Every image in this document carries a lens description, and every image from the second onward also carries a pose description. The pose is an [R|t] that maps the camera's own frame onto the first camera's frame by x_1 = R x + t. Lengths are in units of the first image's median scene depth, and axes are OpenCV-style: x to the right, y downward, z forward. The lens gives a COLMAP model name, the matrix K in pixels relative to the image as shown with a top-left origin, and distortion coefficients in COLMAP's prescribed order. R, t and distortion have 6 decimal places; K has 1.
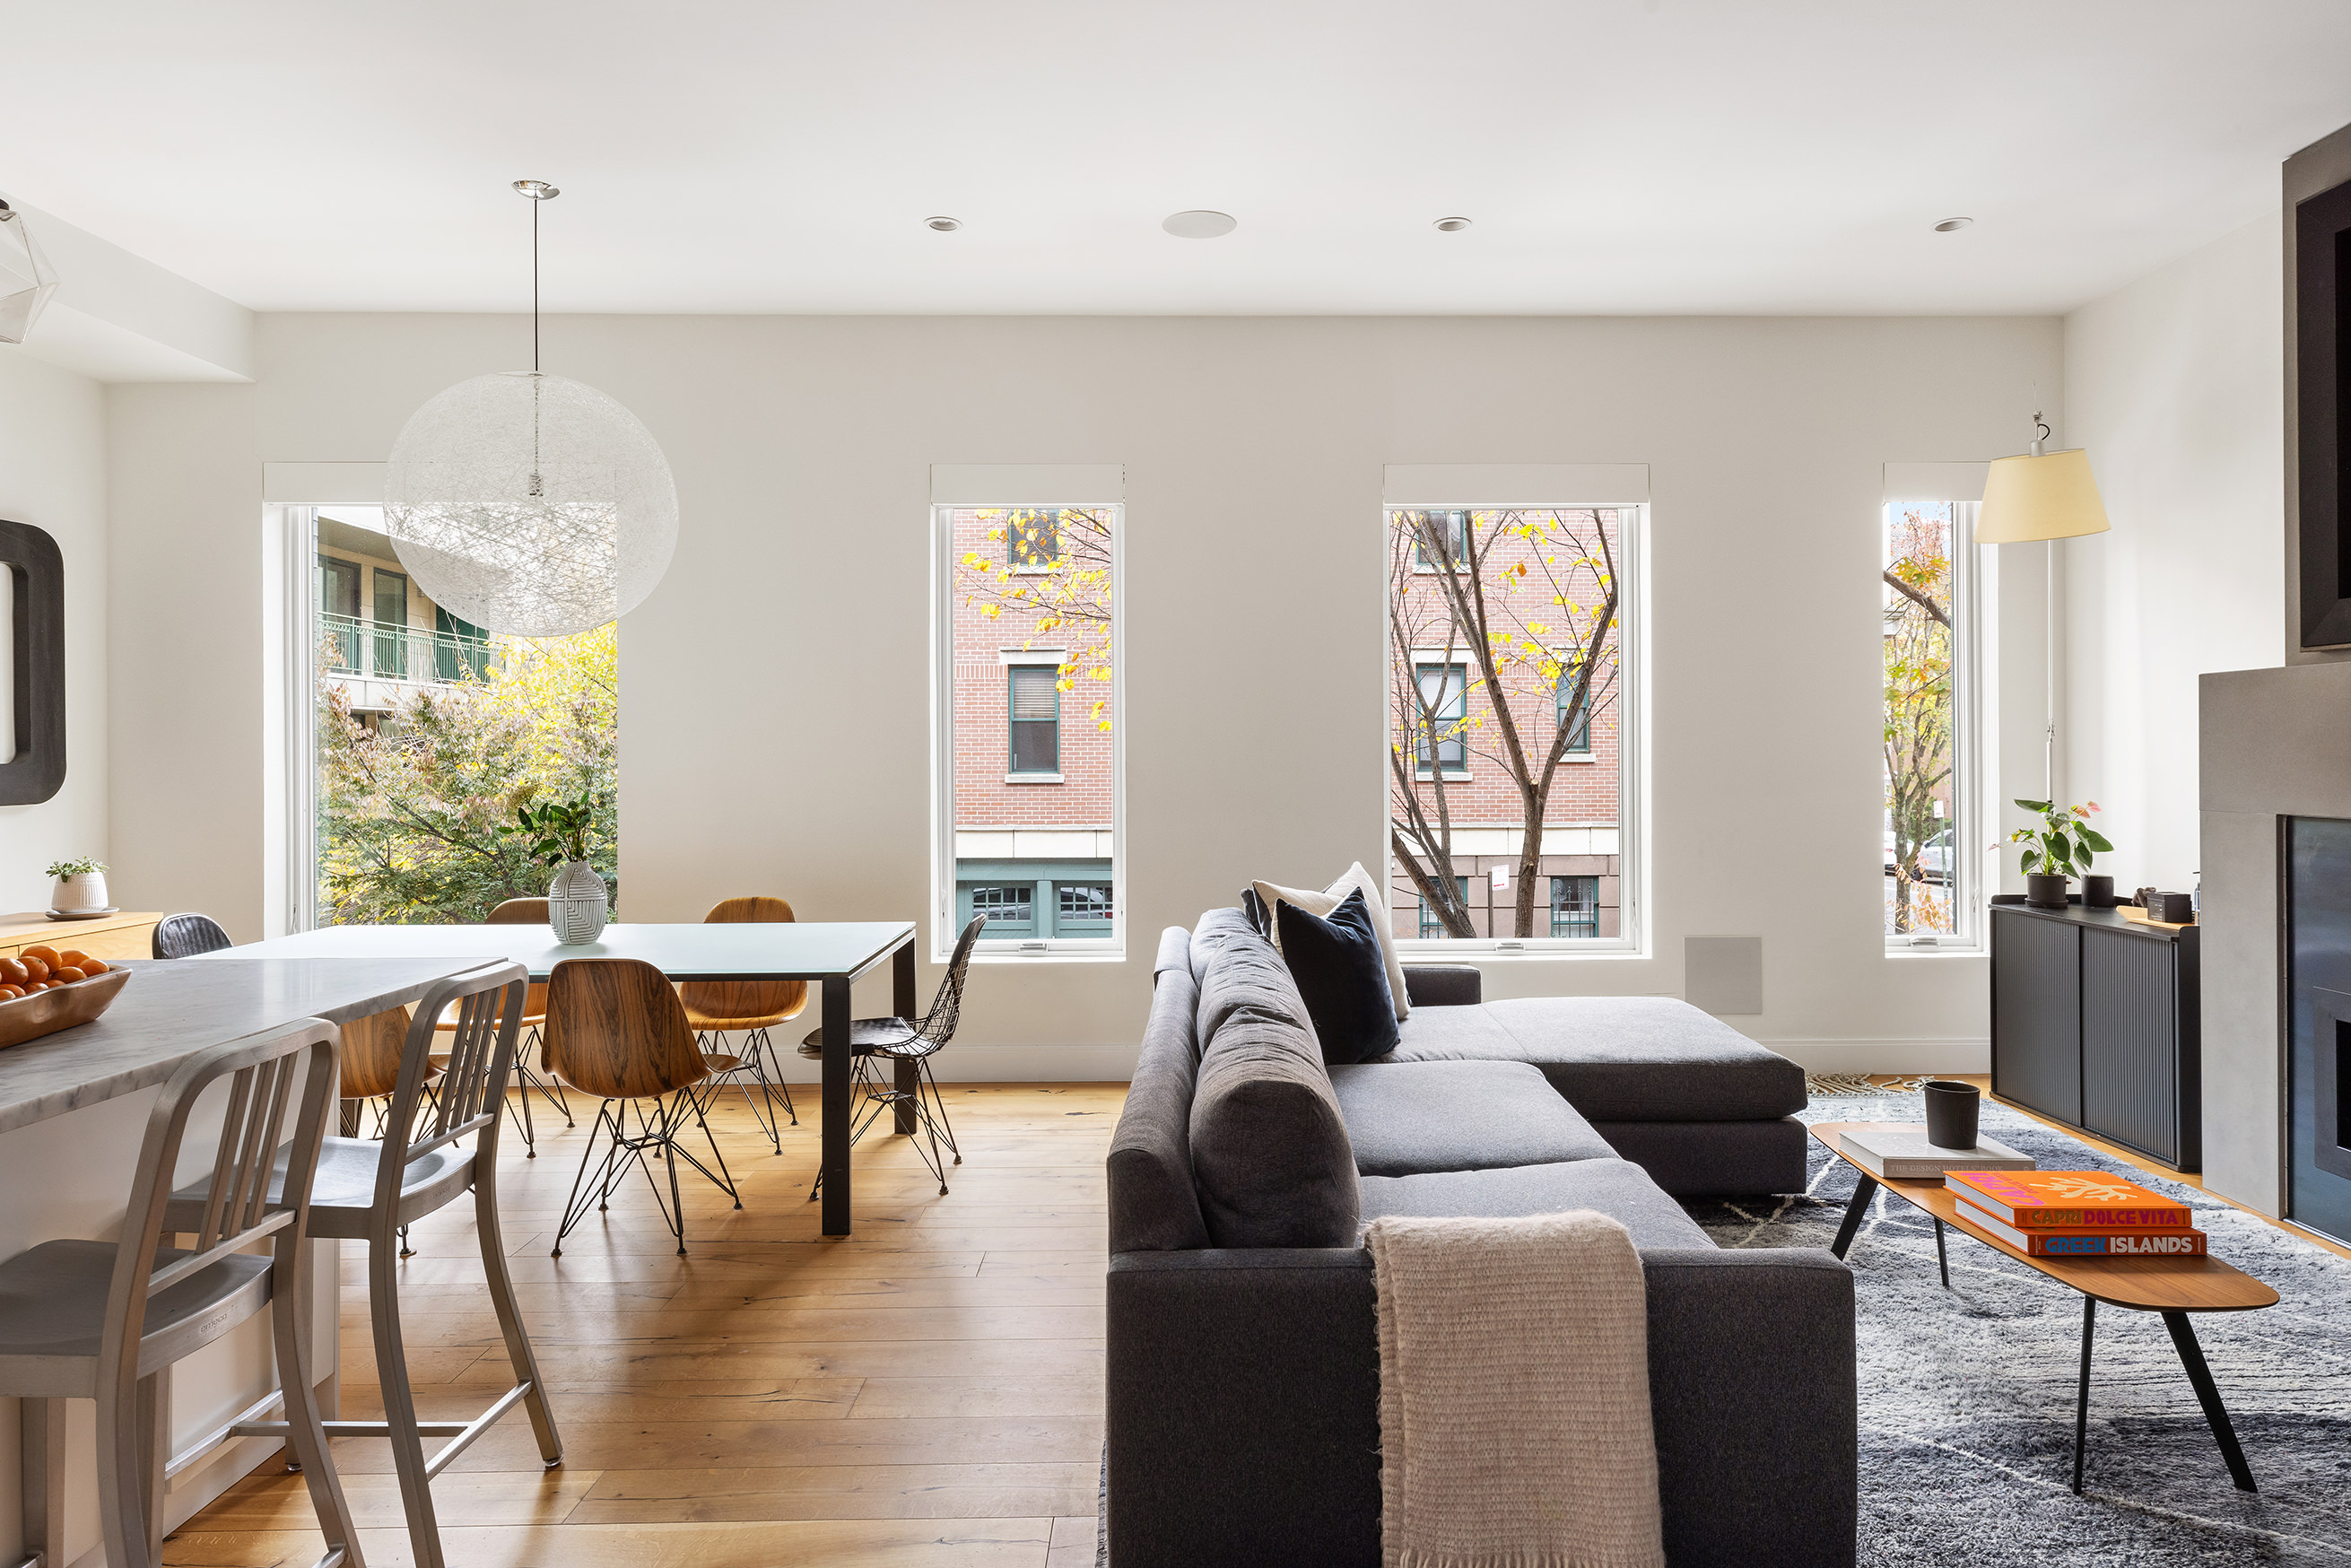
lens RADIAL K [[1402.5, 0, 1184.4], [0, 1402.5, 773.1], [0, 0, 1]] dist [0.002740, 0.001402]
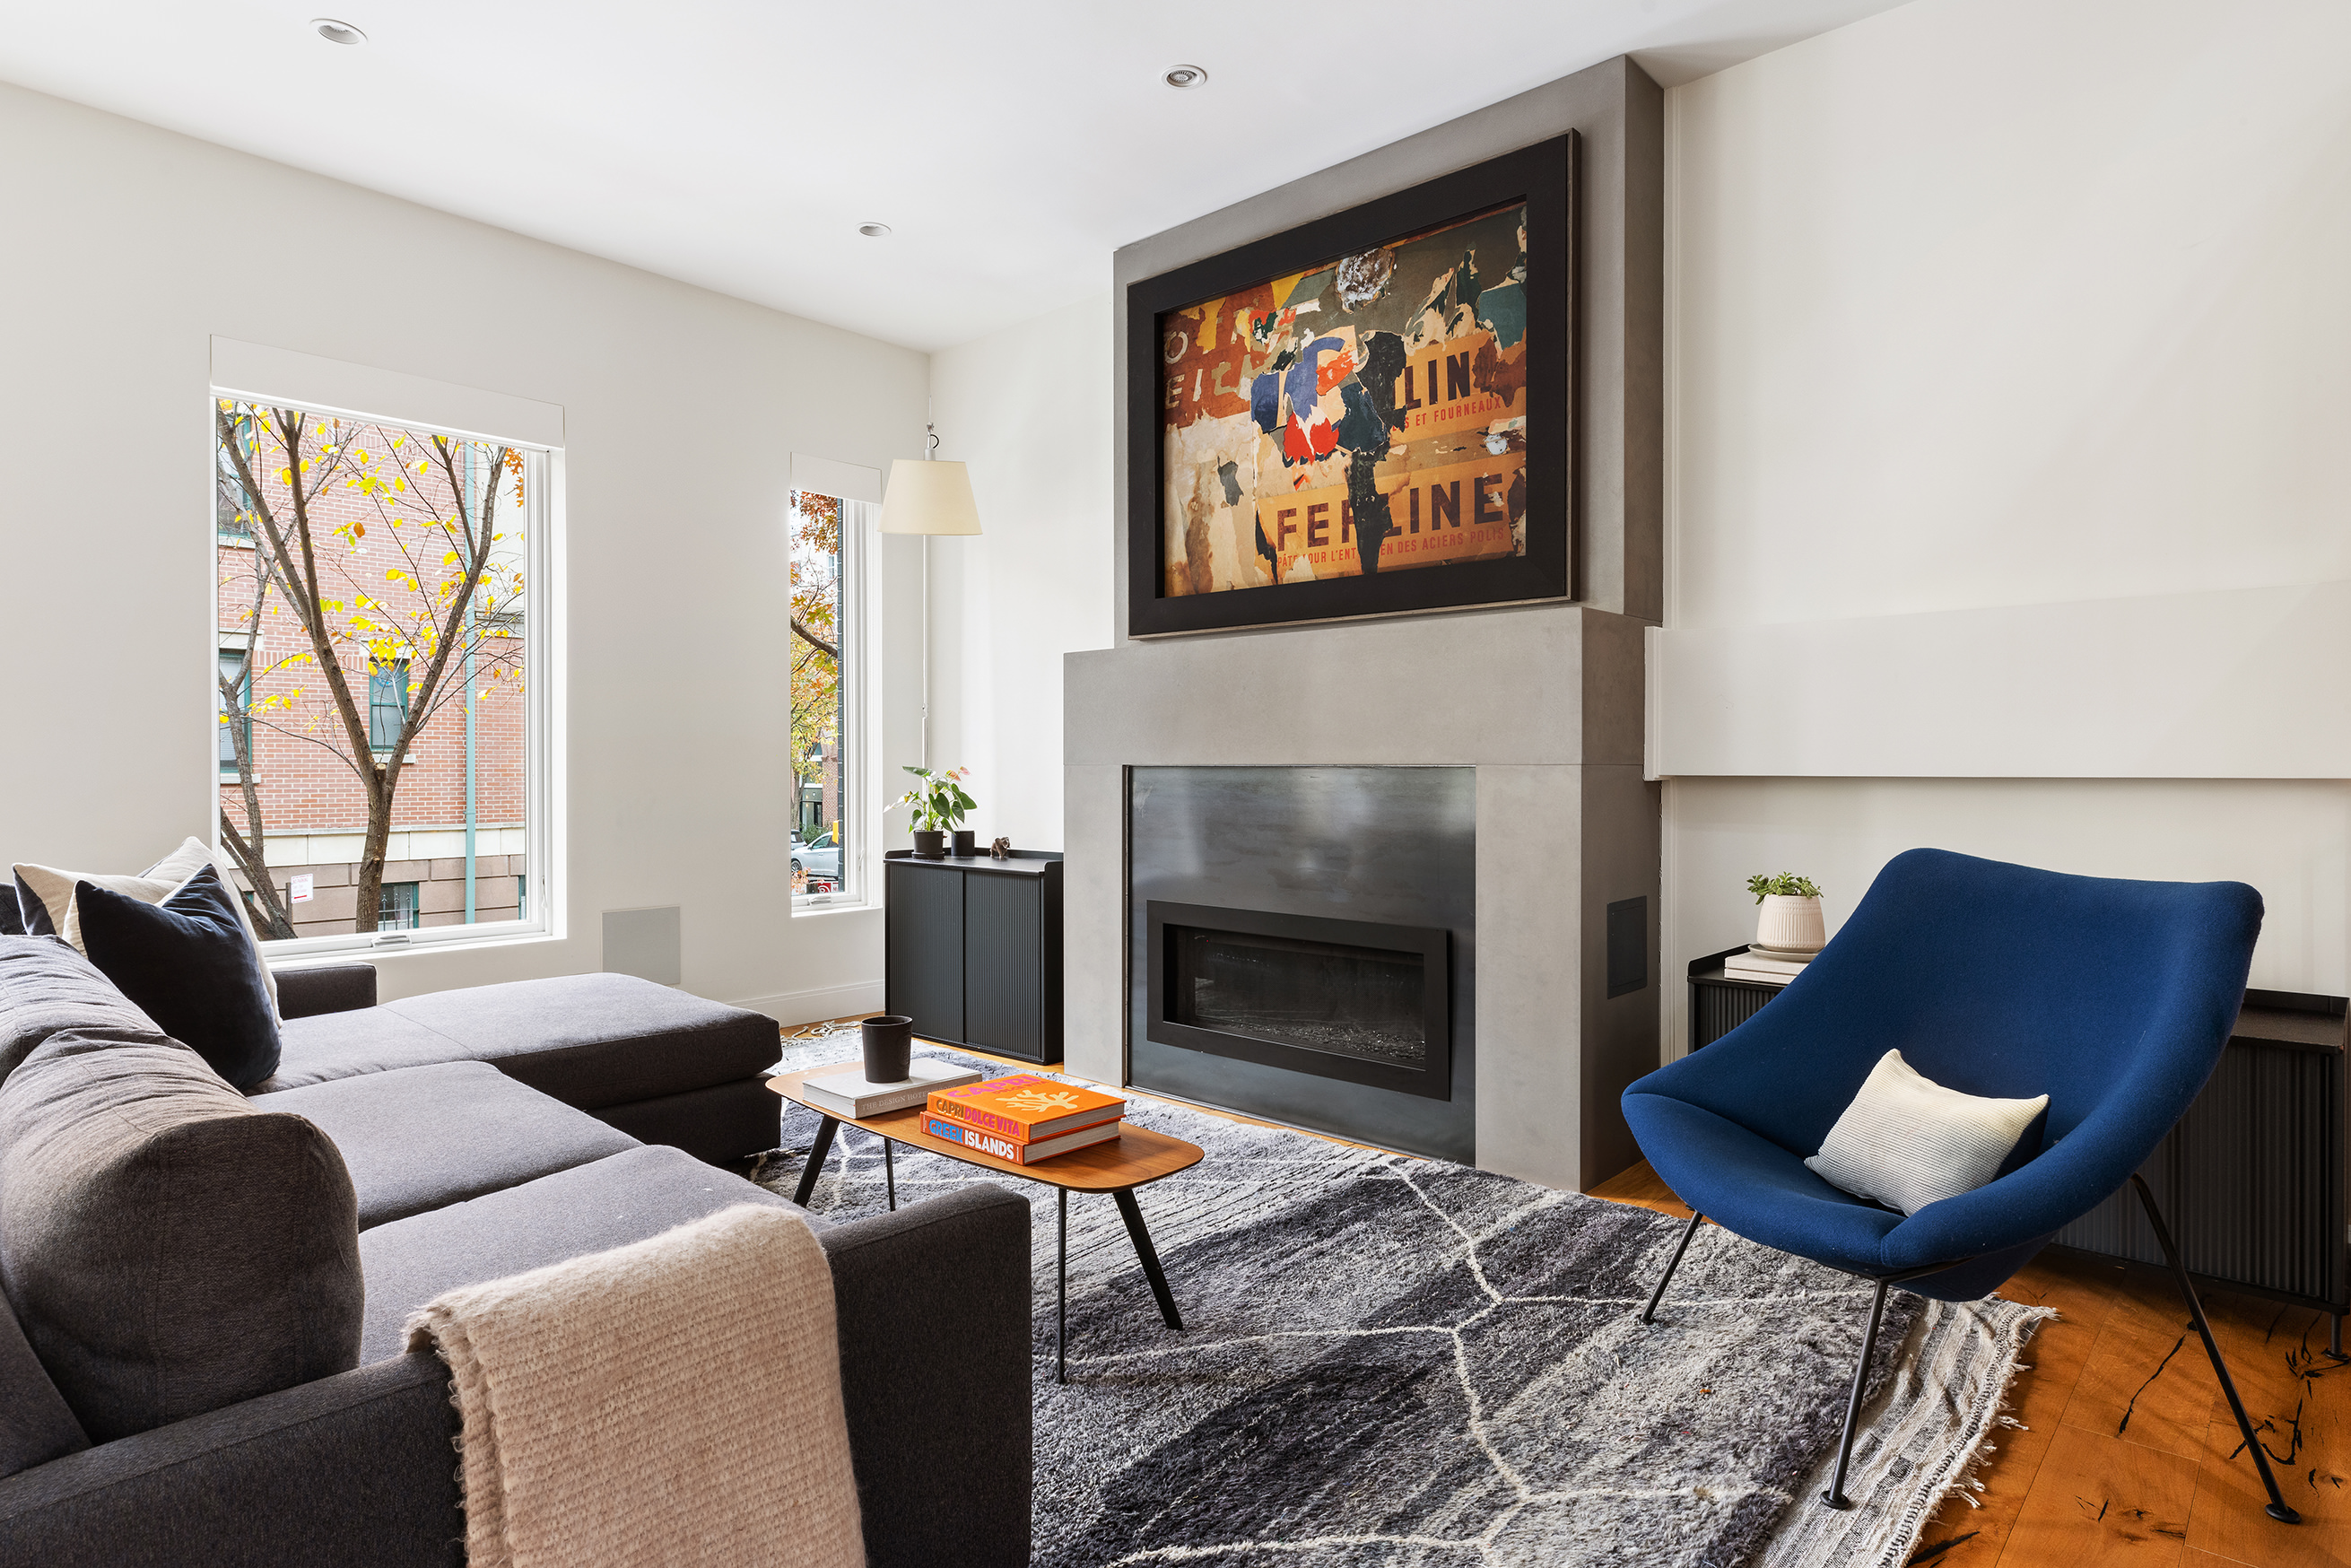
lens RADIAL K [[1285.3, 0, 1175.5], [0, 1285.3, 784.0], [0, 0, 1]] dist [0.003495, 0.001330]
pose [[0.676229, -0.003250, 0.736684, -0.034752], [0.001820, 0.999995, 0.002742, 0.041712], [-0.736689, -0.000514, 0.676231, 0.181520]]
